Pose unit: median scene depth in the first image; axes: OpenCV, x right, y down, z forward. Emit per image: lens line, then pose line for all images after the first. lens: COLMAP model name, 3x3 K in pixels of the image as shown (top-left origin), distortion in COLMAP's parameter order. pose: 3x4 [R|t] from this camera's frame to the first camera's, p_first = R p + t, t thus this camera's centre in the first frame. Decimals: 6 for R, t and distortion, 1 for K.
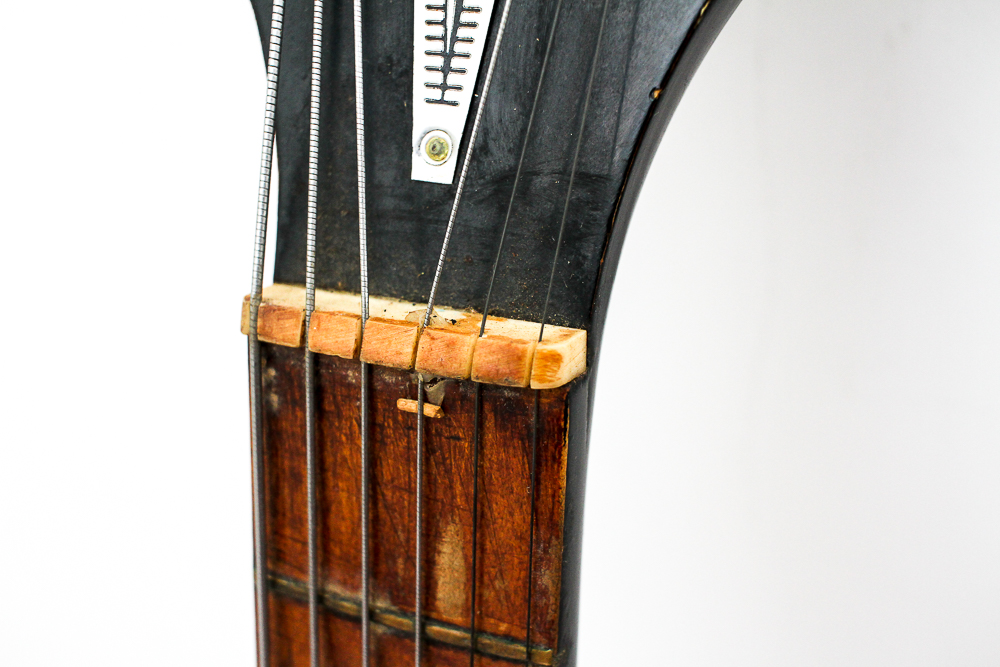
lens RADIAL K [[1136.4, 0, 499.8], [0, 1136.4, 327.1], [0, 0, 1]] dist [-0.112179, 0.000000]
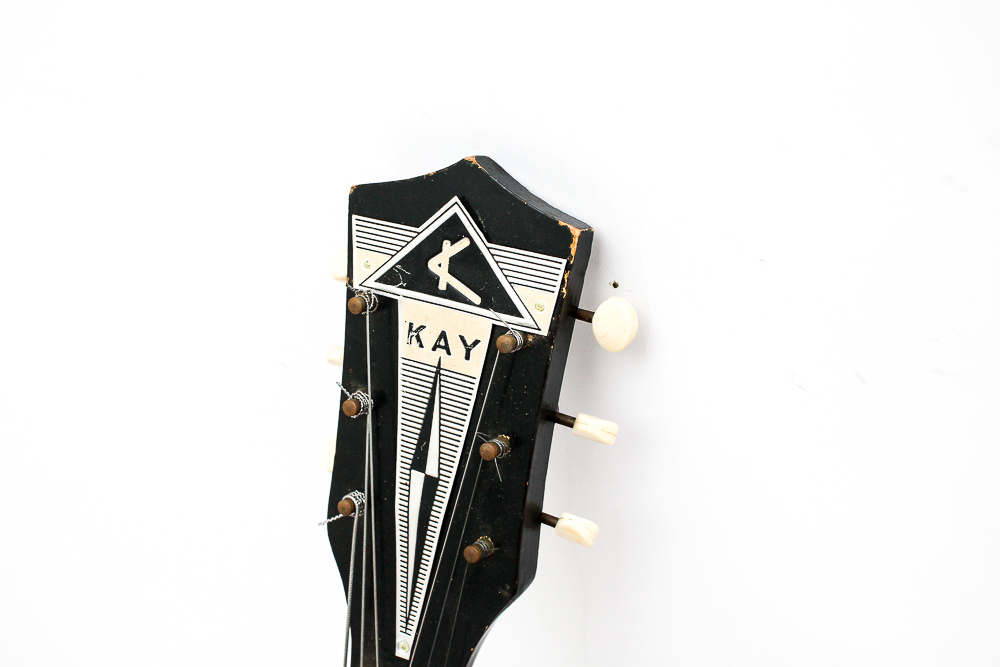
lens RADIAL K [[1136.4, 0, 501.6], [0, 1136.4, 330.7], [0, 0, 1]] dist [-0.112179, 0.000000]
pose [[0.995035, 0.029516, -0.095049, 0.445460], [-0.019363, 0.994176, 0.106018, -1.278616], [0.097625, -0.103651, 0.989811, -1.759077]]
